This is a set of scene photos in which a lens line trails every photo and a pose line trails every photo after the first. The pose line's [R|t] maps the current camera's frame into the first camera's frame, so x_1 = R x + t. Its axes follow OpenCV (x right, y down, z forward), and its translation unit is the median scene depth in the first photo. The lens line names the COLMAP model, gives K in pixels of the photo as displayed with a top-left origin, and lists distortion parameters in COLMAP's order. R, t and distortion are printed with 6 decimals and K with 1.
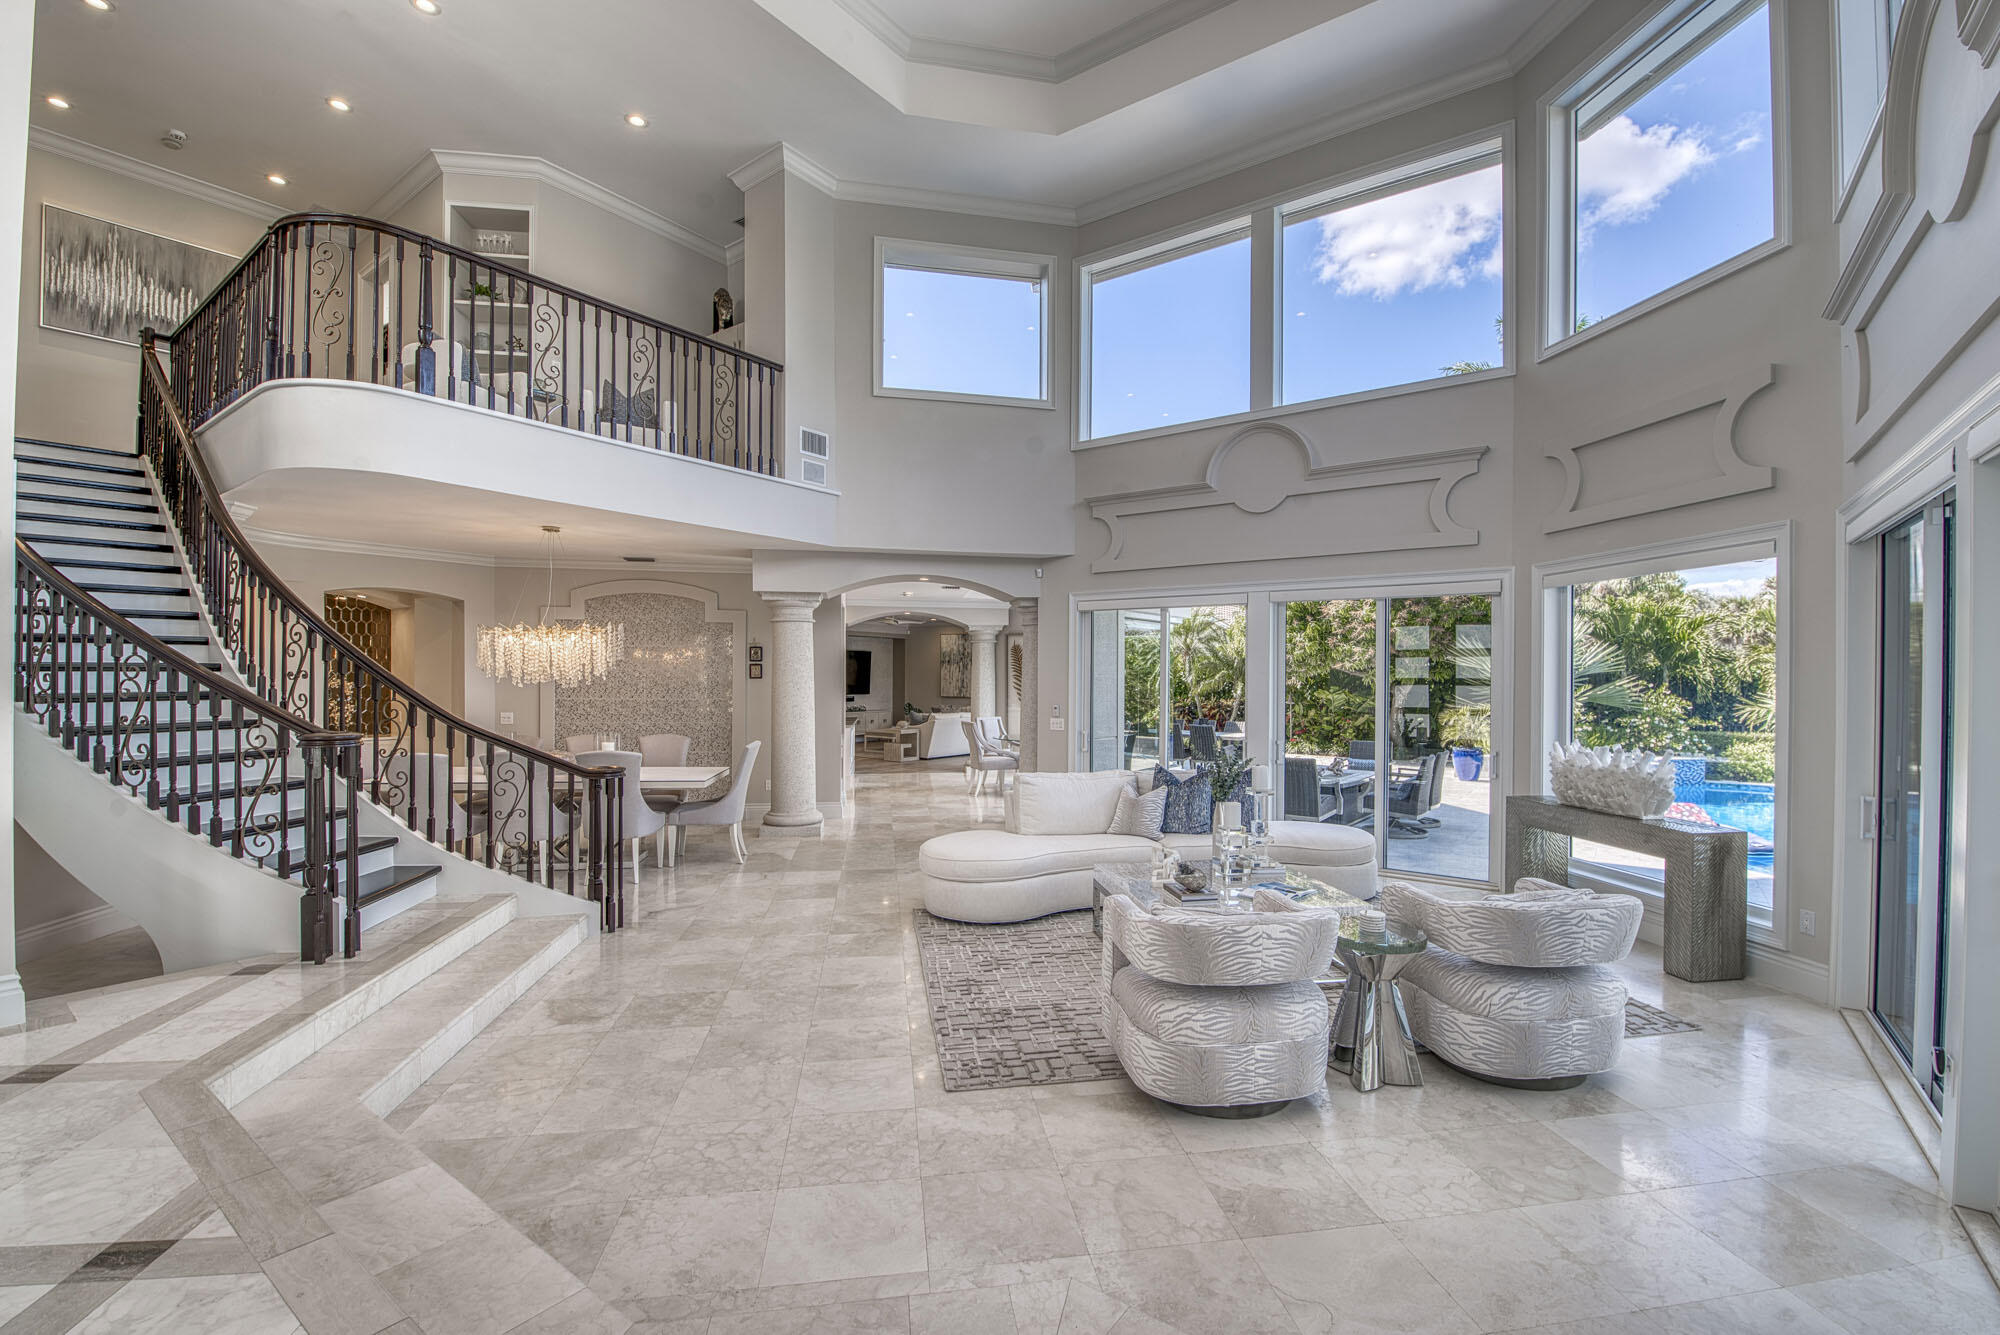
lens RADIAL K [[860.0, 0, 1022.3], [0, 860.0, 679.5], [0, 0, 1]] dist [-0.001107, -0.011024]
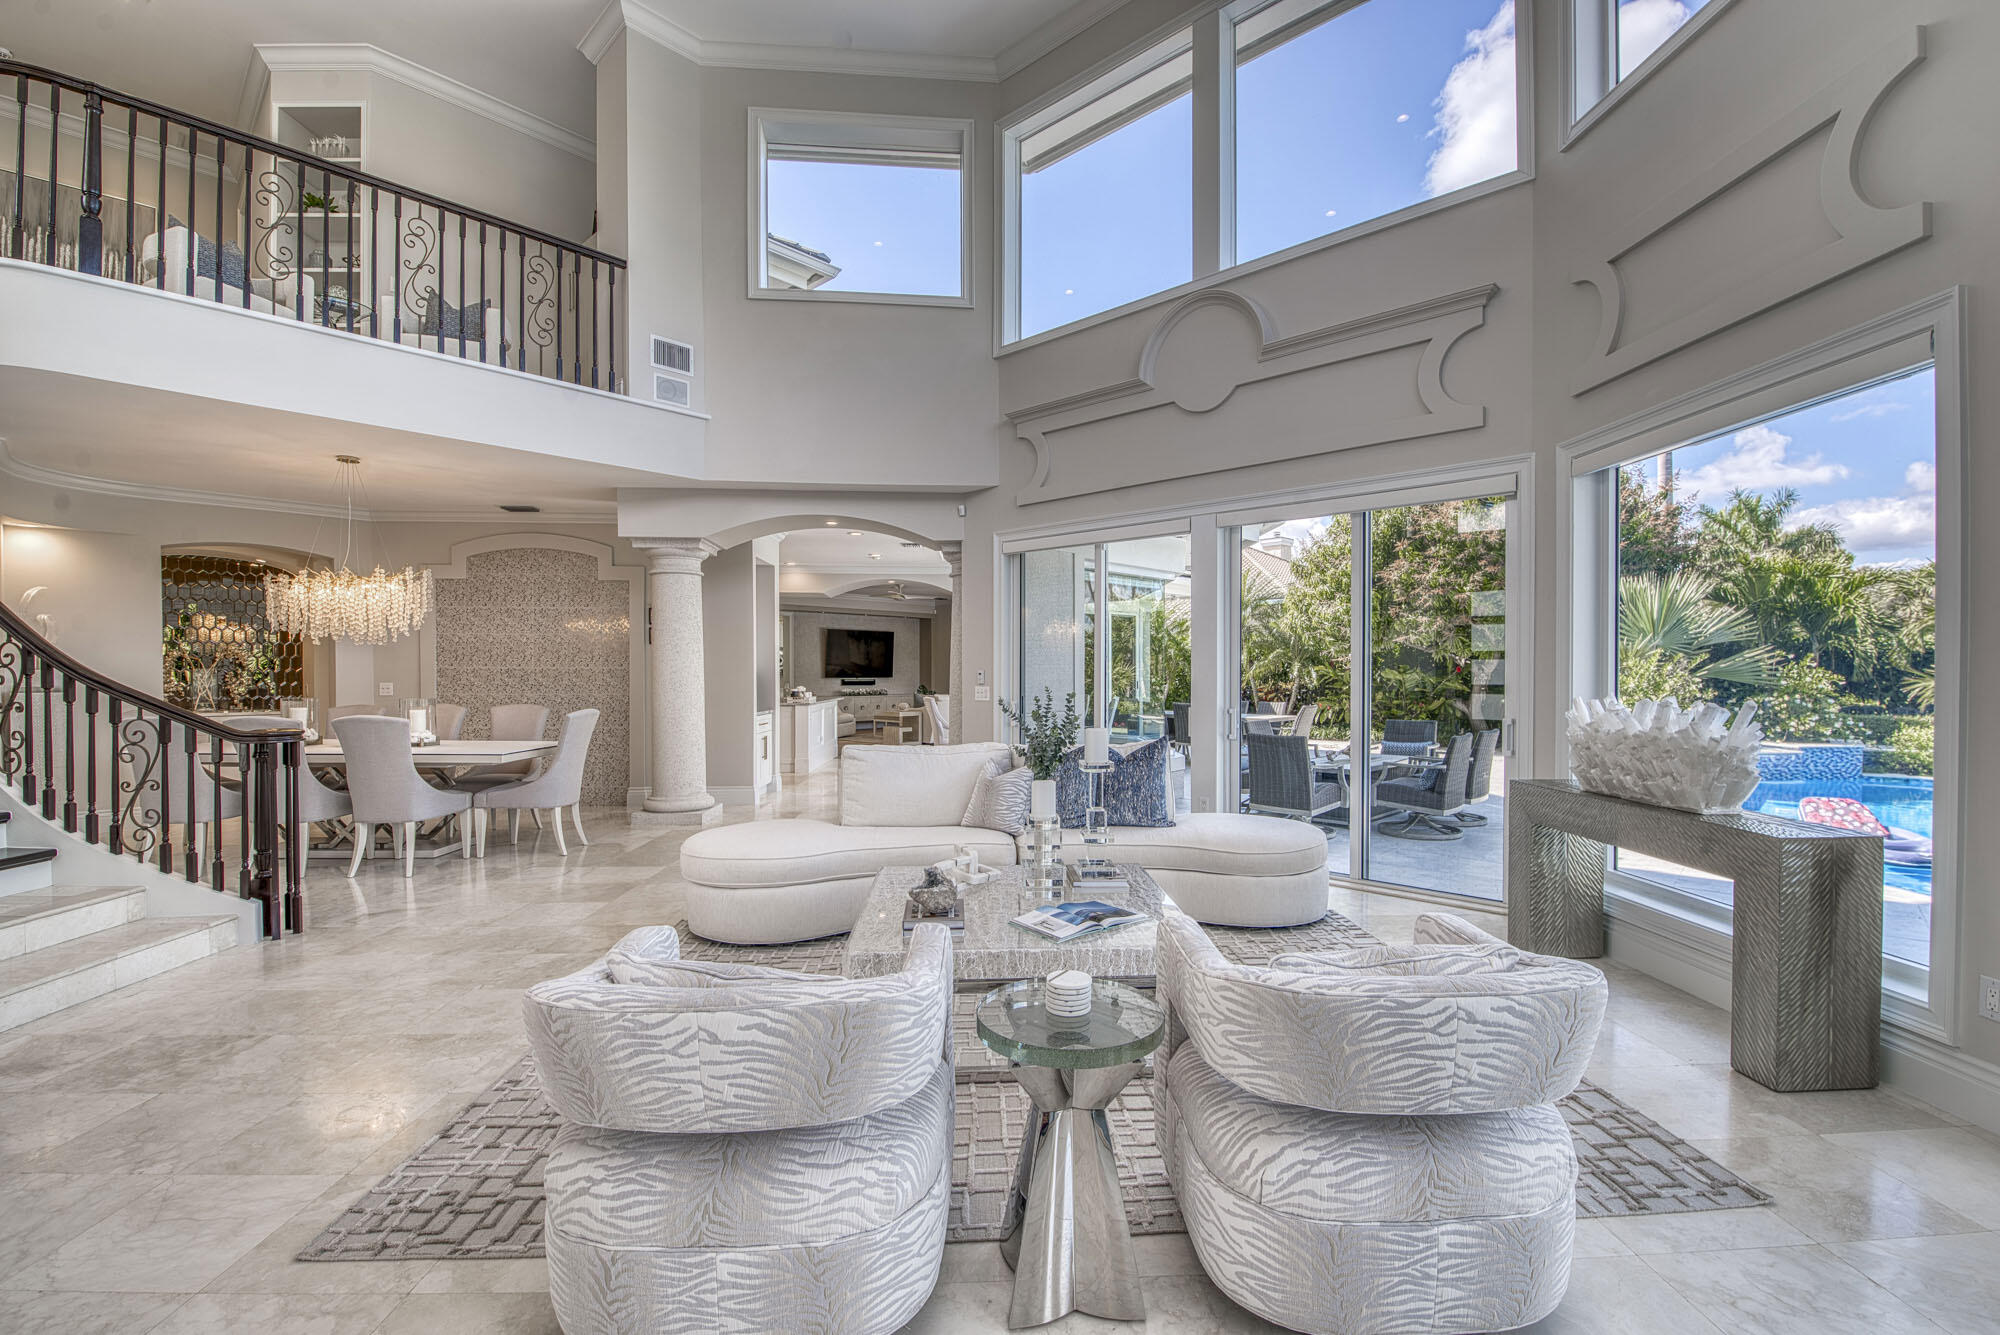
lens RADIAL K [[860.0, 0, 1022.3], [0, 860.0, 679.5], [0, 0, 1]] dist [-0.001107, -0.011024]
pose [[0.993183, -0.004395, -0.116479, 0.192671], [0.005165, 0.999967, 0.006312, 0.037272], [0.116447, -0.006870, 0.993173, 0.206805]]
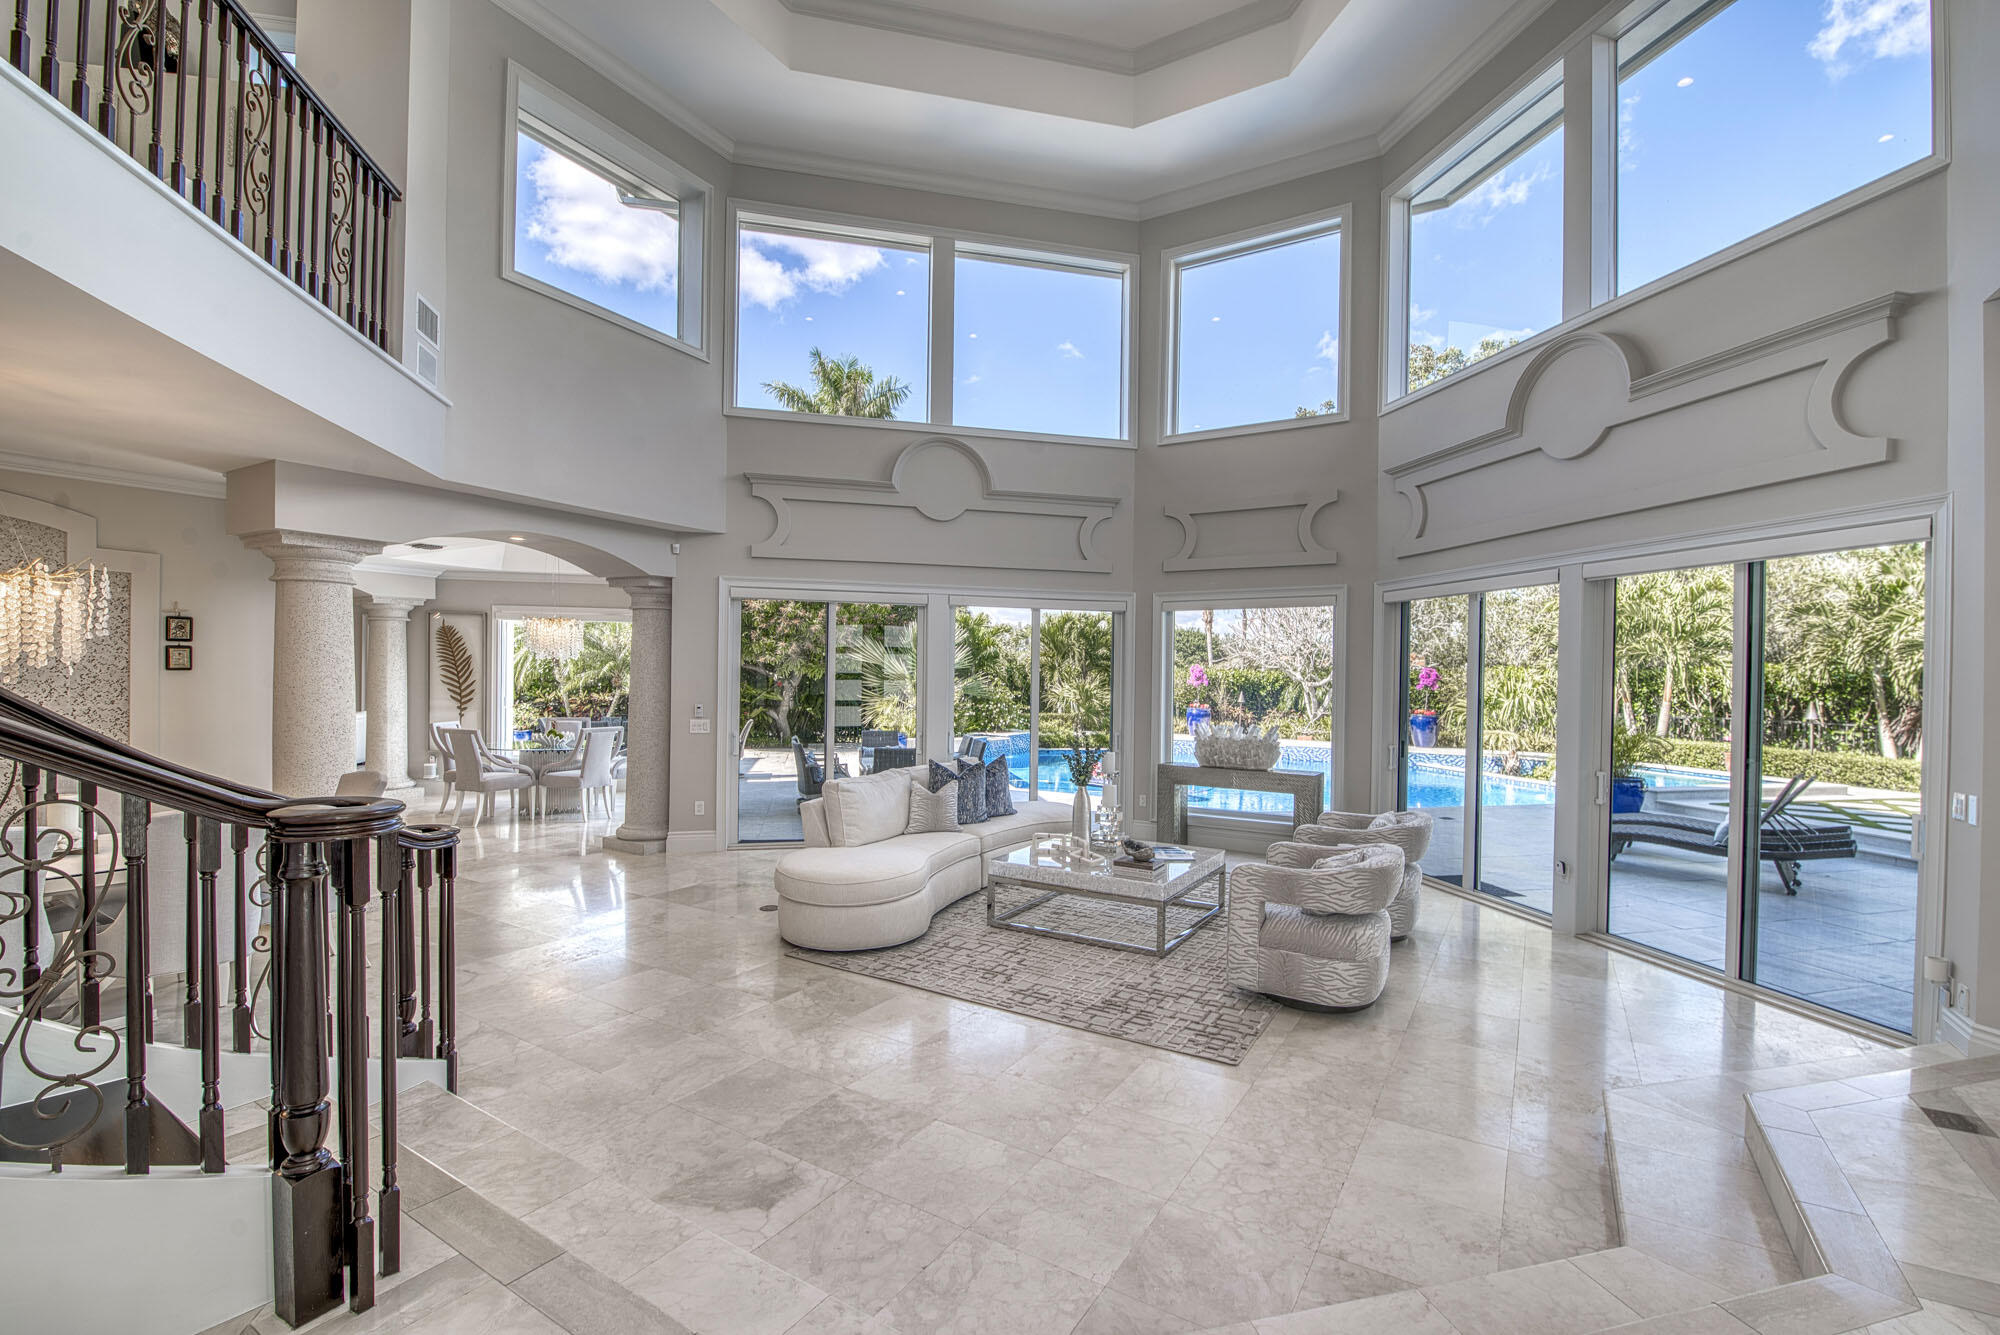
lens RADIAL K [[860.0, 0, 1022.3], [0, 860.0, 679.5], [0, 0, 1]] dist [-0.001107, -0.011024]
pose [[0.650236, -0.000492, 0.759732, -0.447421], [-0.007776, 0.999943, 0.007303, -0.004176], [-0.759693, -0.010656, 0.650195, 0.211320]]
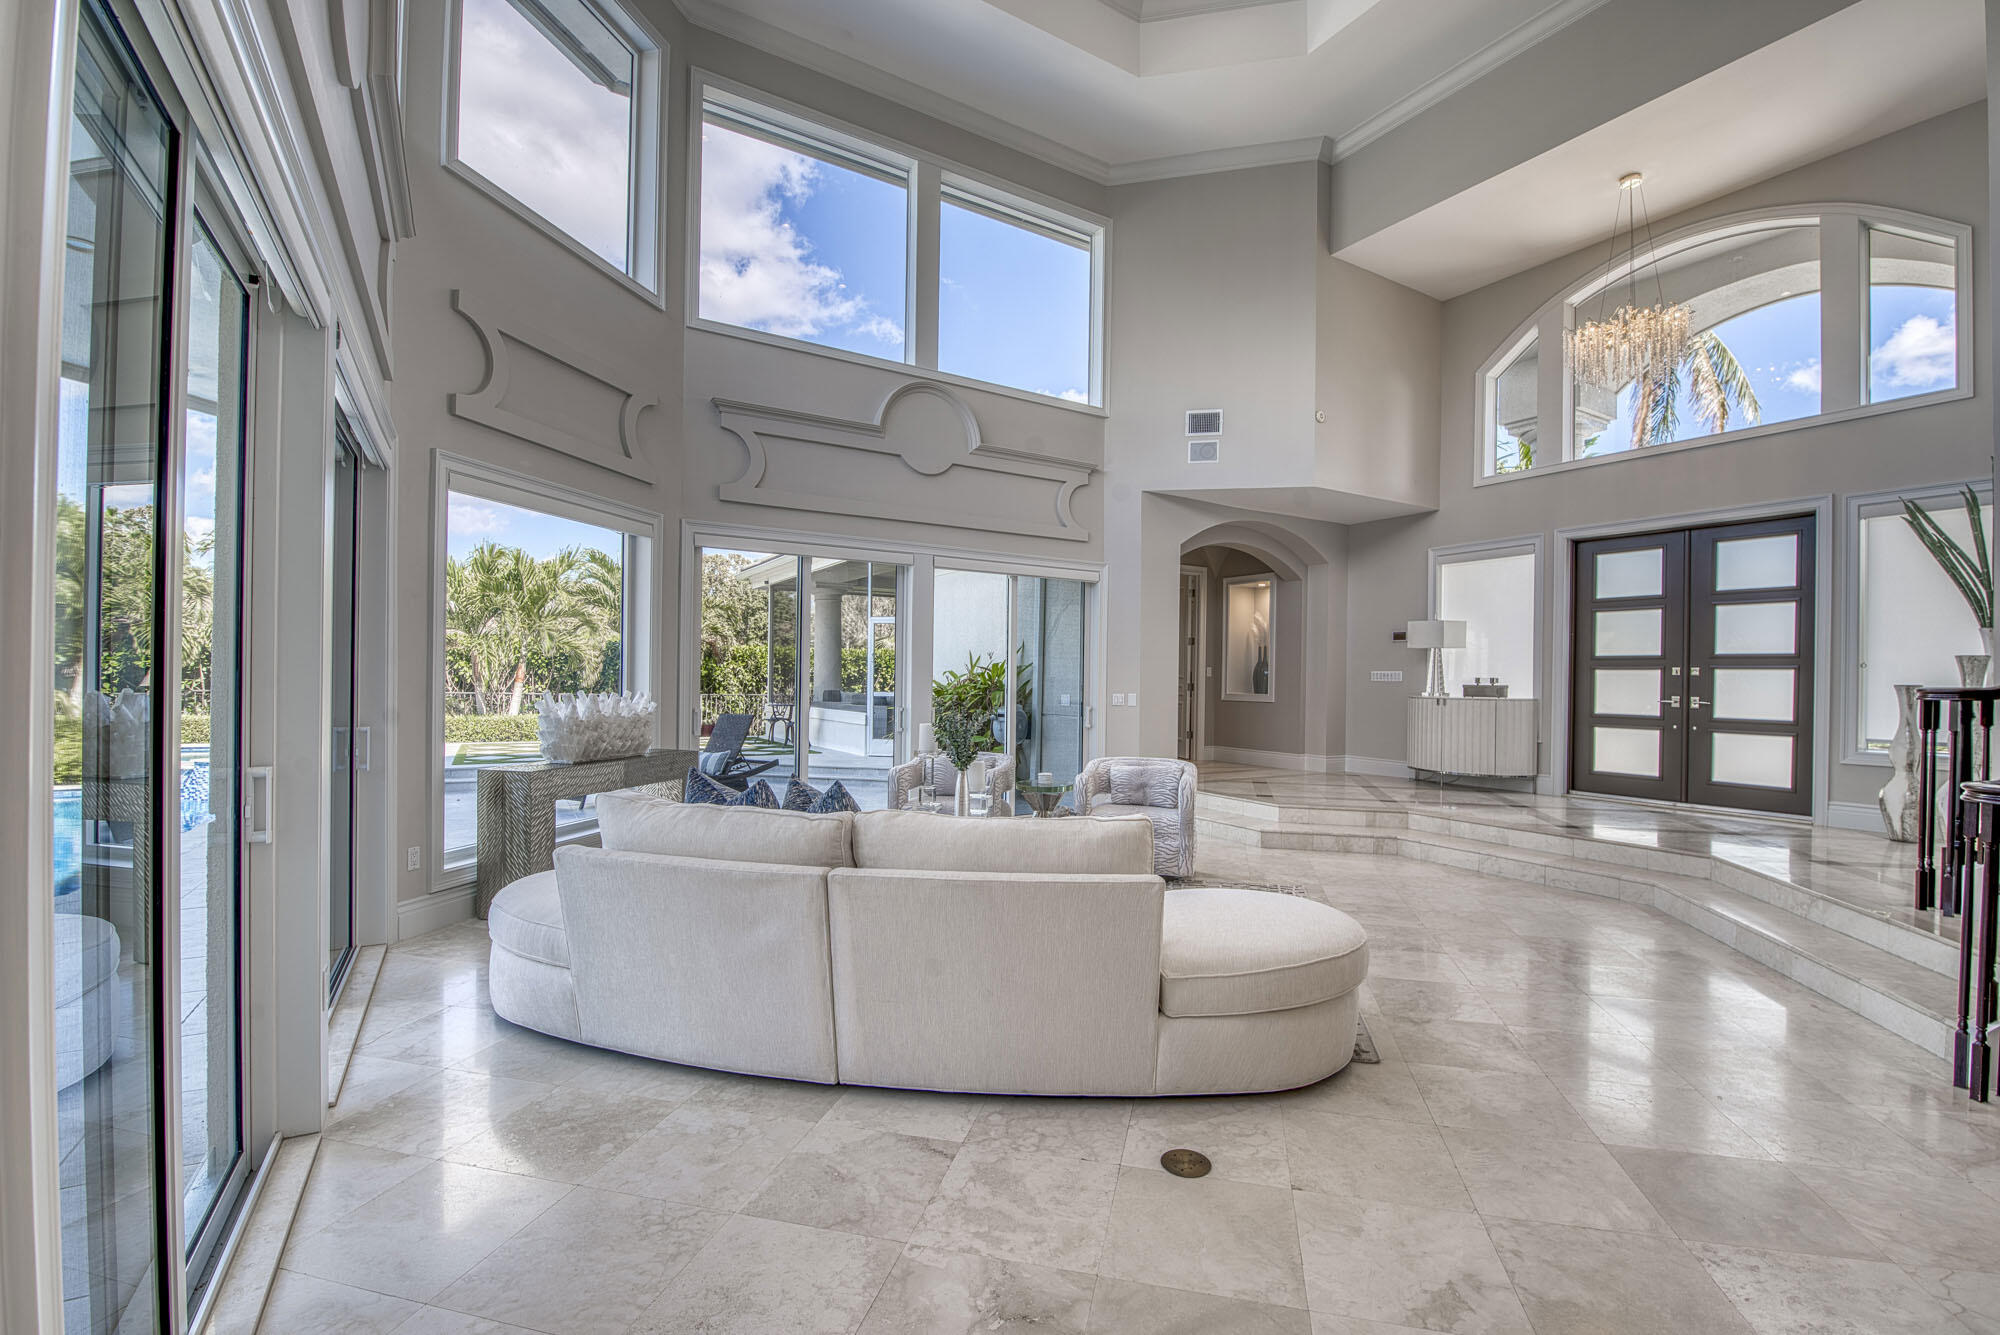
lens RADIAL K [[860.0, 0, 1022.3], [0, 860.0, 679.5], [0, 0, 1]] dist [-0.001107, -0.011024]
pose [[-0.923608, -0.018977, 0.382869, -0.089863], [-0.017598, 0.999820, 0.007102, 0.031452], [-0.382935, -0.000178, -0.923775, 1.137108]]
